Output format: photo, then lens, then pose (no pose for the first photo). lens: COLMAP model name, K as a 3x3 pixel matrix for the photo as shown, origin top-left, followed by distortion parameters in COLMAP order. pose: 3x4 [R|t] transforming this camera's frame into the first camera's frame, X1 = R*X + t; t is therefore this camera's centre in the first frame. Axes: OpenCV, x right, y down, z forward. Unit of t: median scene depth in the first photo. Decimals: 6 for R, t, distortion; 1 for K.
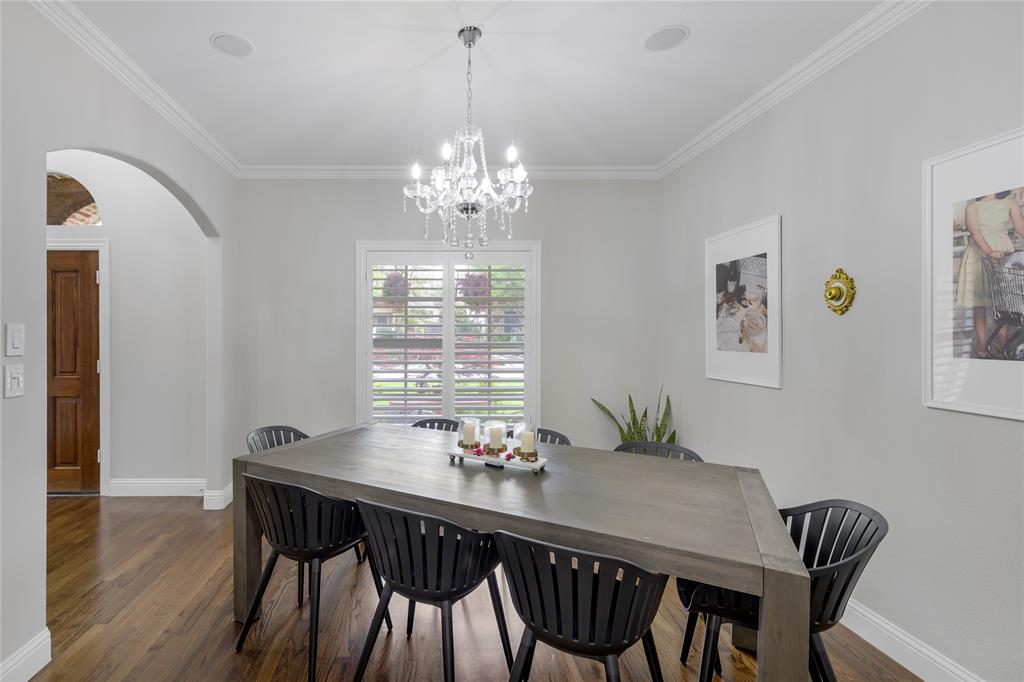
lens RADIAL K [[443.4, 0, 516.1], [0, 443.4, 334.8], [0, 0, 1]] dist [-0.000294, -0.000072]
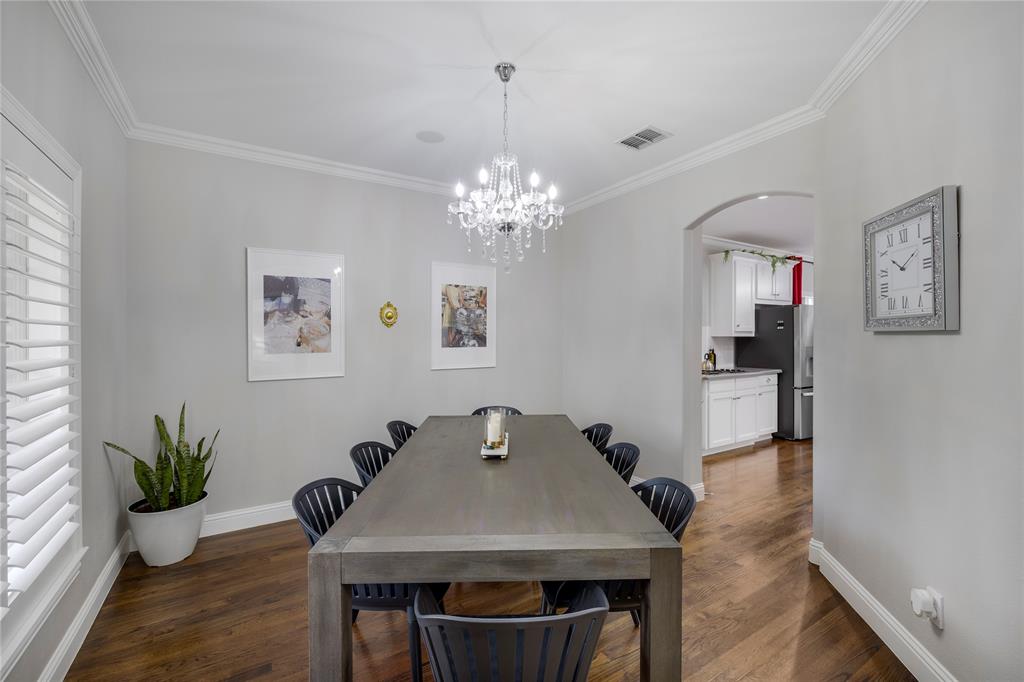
lens RADIAL K [[443.4, 0, 516.1], [0, 443.4, 334.8], [0, 0, 1]] dist [-0.000294, -0.000072]
pose [[-0.338368, -0.000525, 0.941014, -0.900886], [0.004380, 0.999988, 0.002133, -0.013458], [-0.941004, 0.004843, -0.338362, 0.906169]]
